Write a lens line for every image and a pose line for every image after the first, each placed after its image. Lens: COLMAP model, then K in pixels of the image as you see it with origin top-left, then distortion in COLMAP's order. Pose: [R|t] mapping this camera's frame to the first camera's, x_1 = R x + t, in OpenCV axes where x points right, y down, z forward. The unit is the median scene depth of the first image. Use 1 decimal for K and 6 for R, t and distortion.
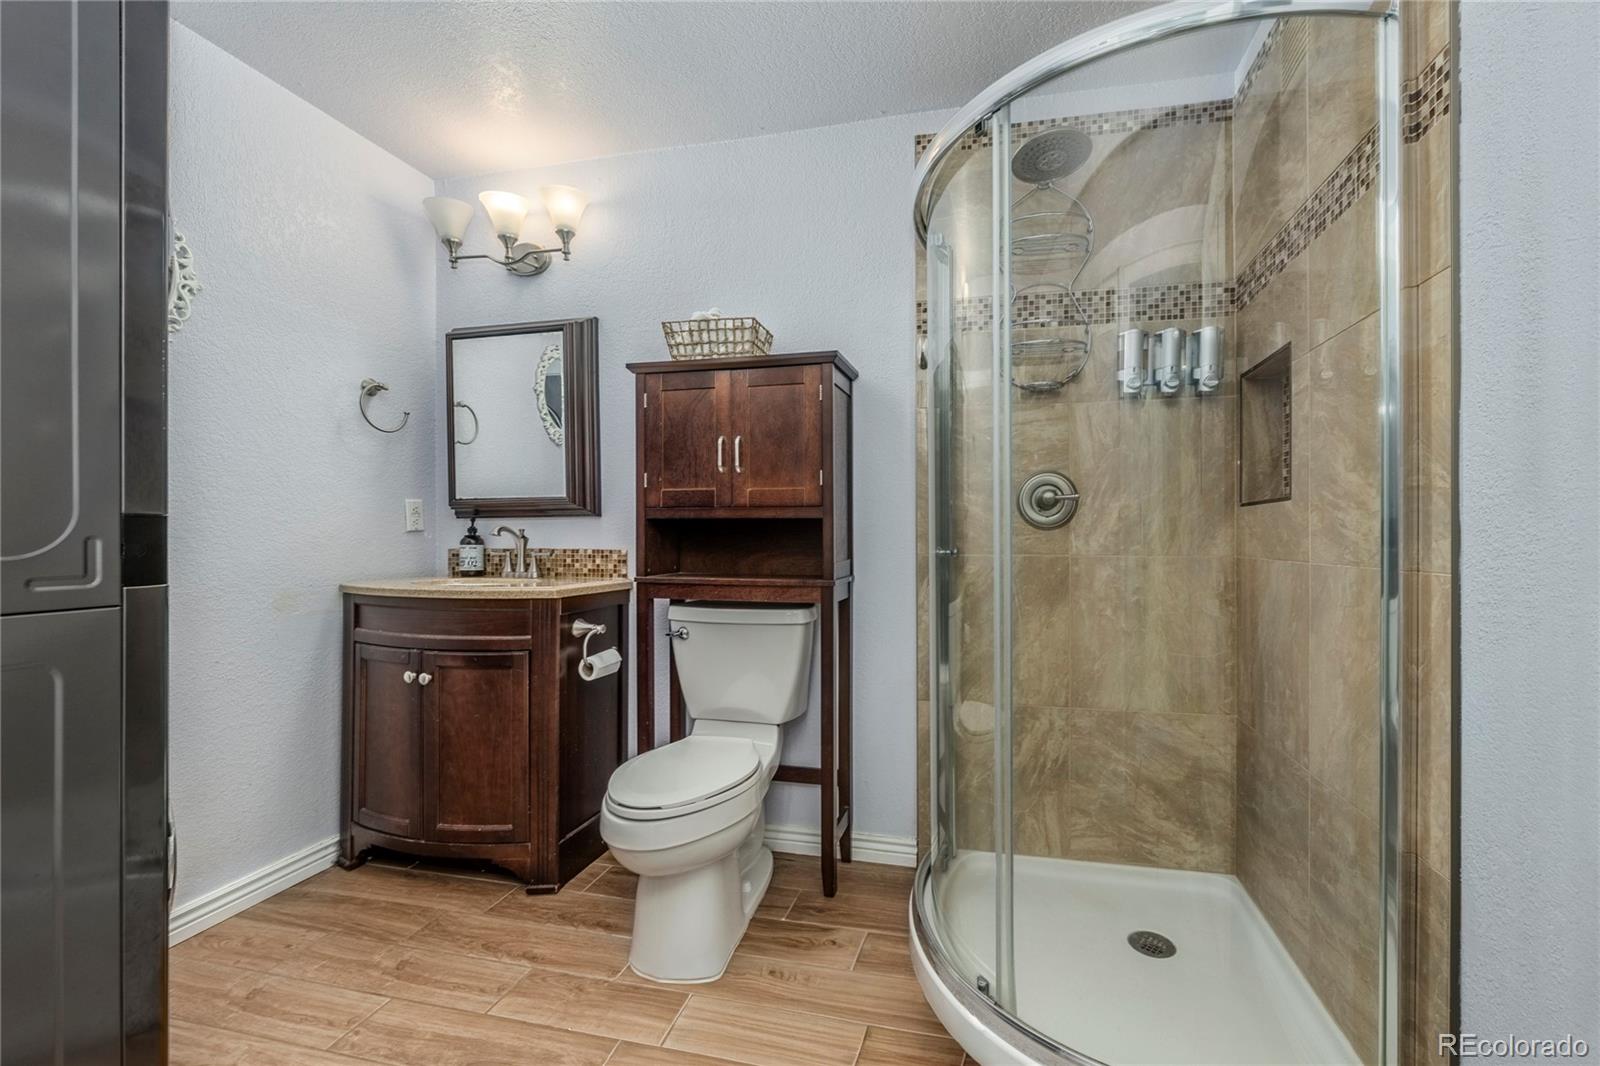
lens RADIAL K [[558.6, 0, 796.7], [0, 558.6, 544.9], [0, 0, 1]] dist [-0.000204, -0.000019]
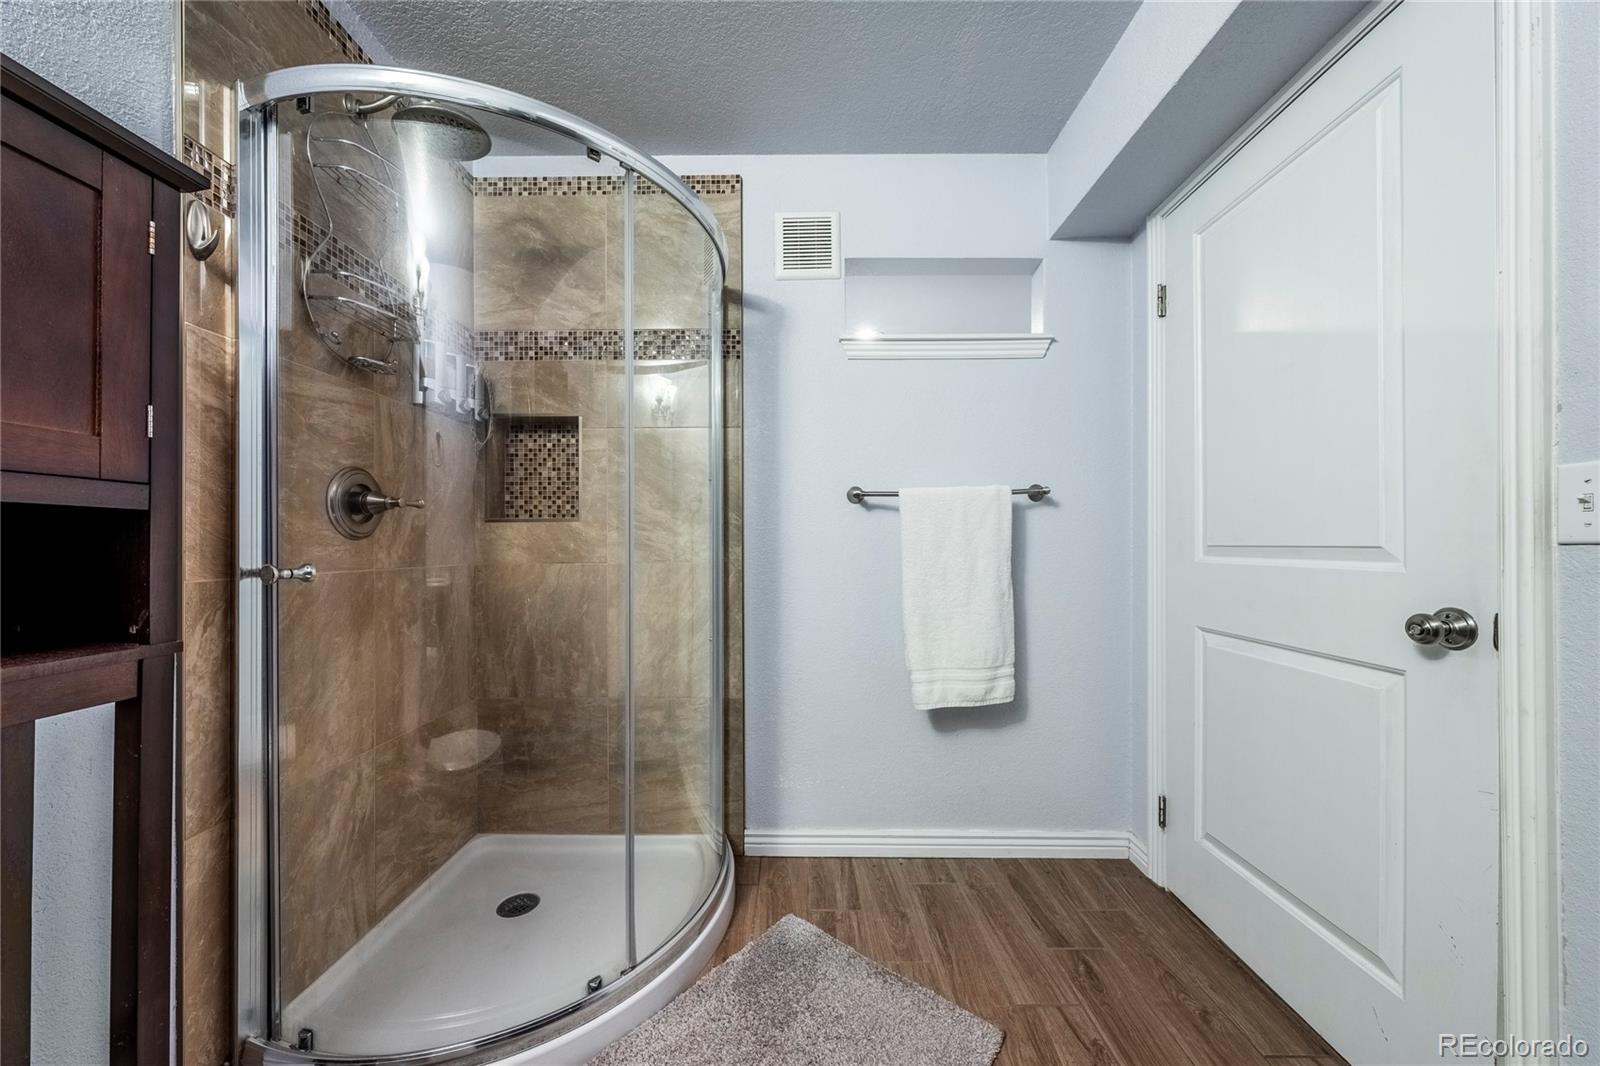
lens RADIAL K [[558.6, 0, 798.0], [0, 558.6, 540.1], [0, 0, 1]] dist [-0.000204, -0.000019]
pose [[-0.199463, 0.002397, 0.979902, -0.483703], [0.015656, 0.999877, 0.000741, -0.016996], [-0.979780, 0.015489, -0.199476, 0.536241]]
